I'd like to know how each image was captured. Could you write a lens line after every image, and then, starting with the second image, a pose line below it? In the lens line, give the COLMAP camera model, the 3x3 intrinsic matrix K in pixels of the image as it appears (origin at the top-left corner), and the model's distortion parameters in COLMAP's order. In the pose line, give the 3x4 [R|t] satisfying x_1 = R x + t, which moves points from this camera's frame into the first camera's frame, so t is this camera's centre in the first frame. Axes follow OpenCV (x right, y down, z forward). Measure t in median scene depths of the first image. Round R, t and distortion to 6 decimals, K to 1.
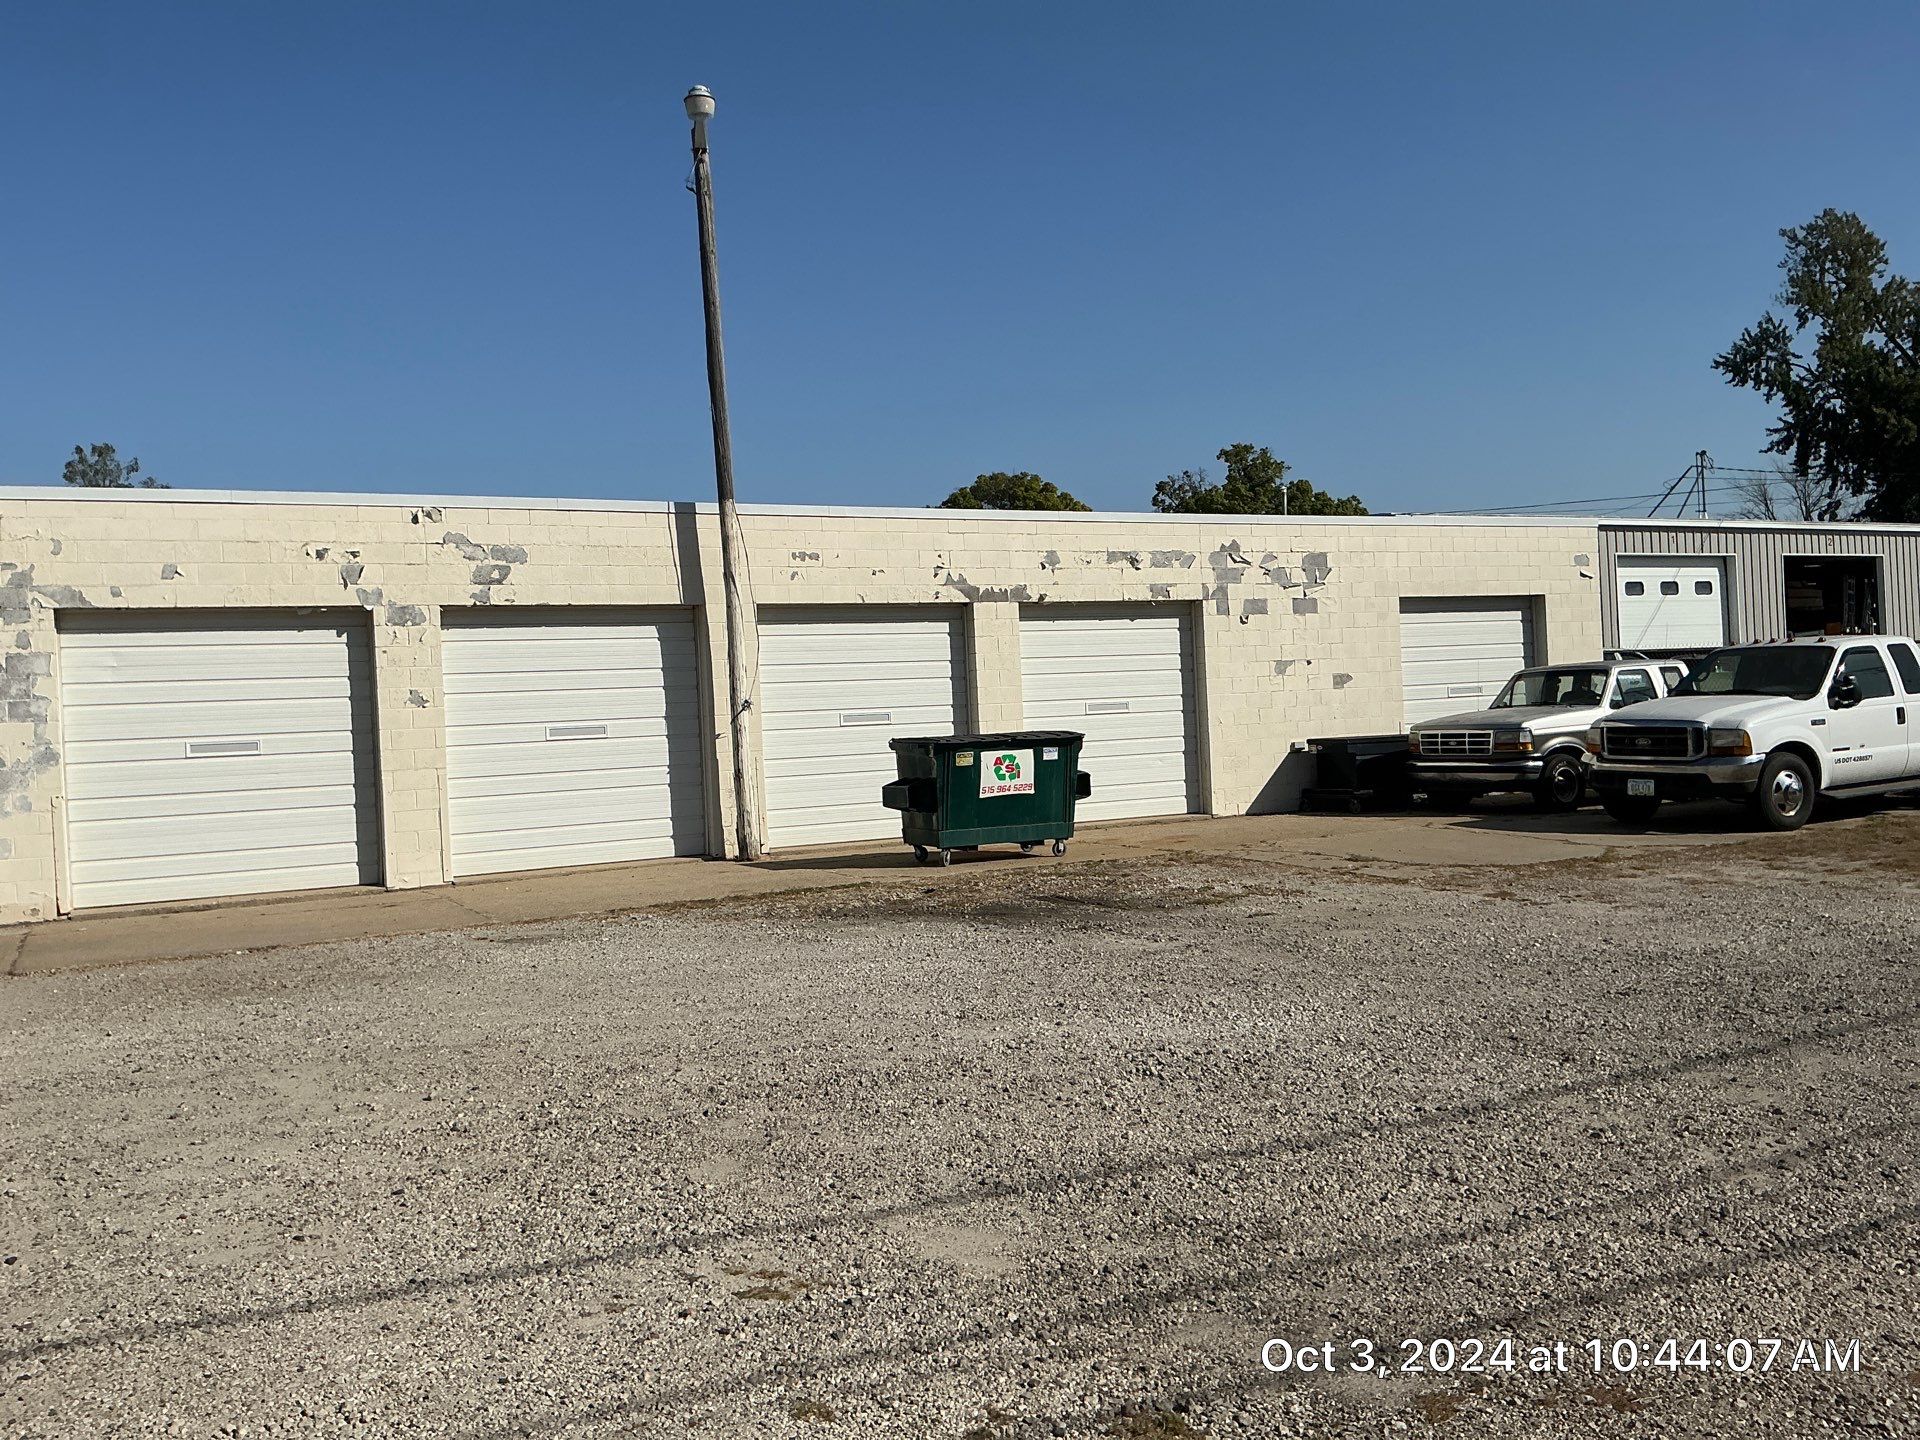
lens RADIAL K [[1590.1, 0, 971.3], [0, 1590.1, 702.3], [0, 0, 1]] dist [0.069596, -0.138478]
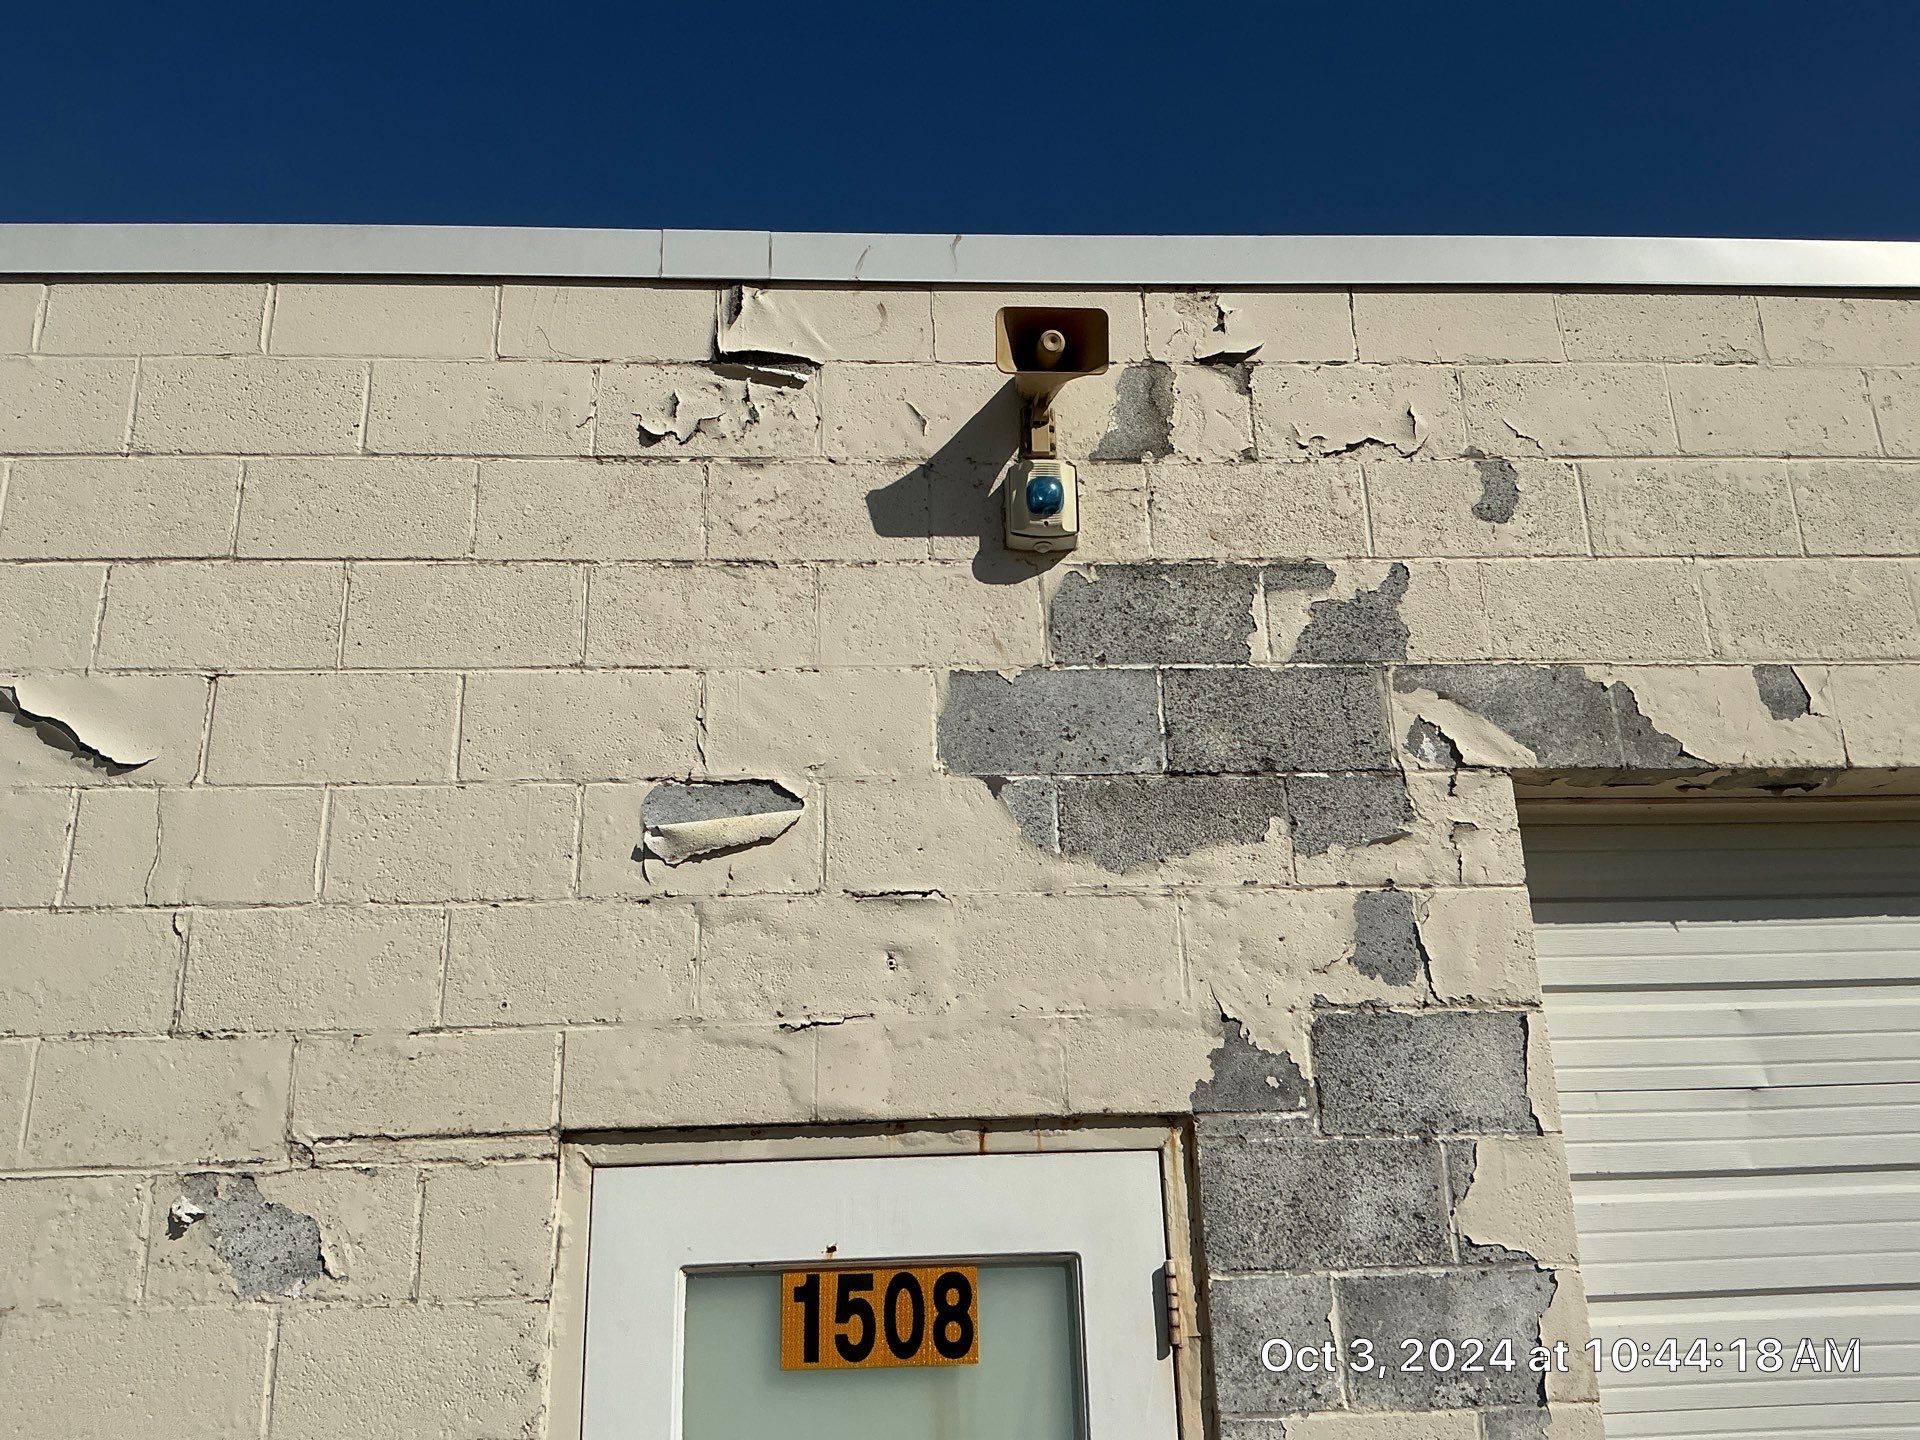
lens RADIAL K [[1590.1, 0, 954.1], [0, 1590.1, 718.4], [0, 0, 1]] dist [0.069596, -0.138478]
pose [[0.917563, -0.118480, -0.379527, -0.562239], [-0.006709, 0.949818, -0.312732, -0.003546], [0.397534, 0.289498, 0.870722, 0.804901]]
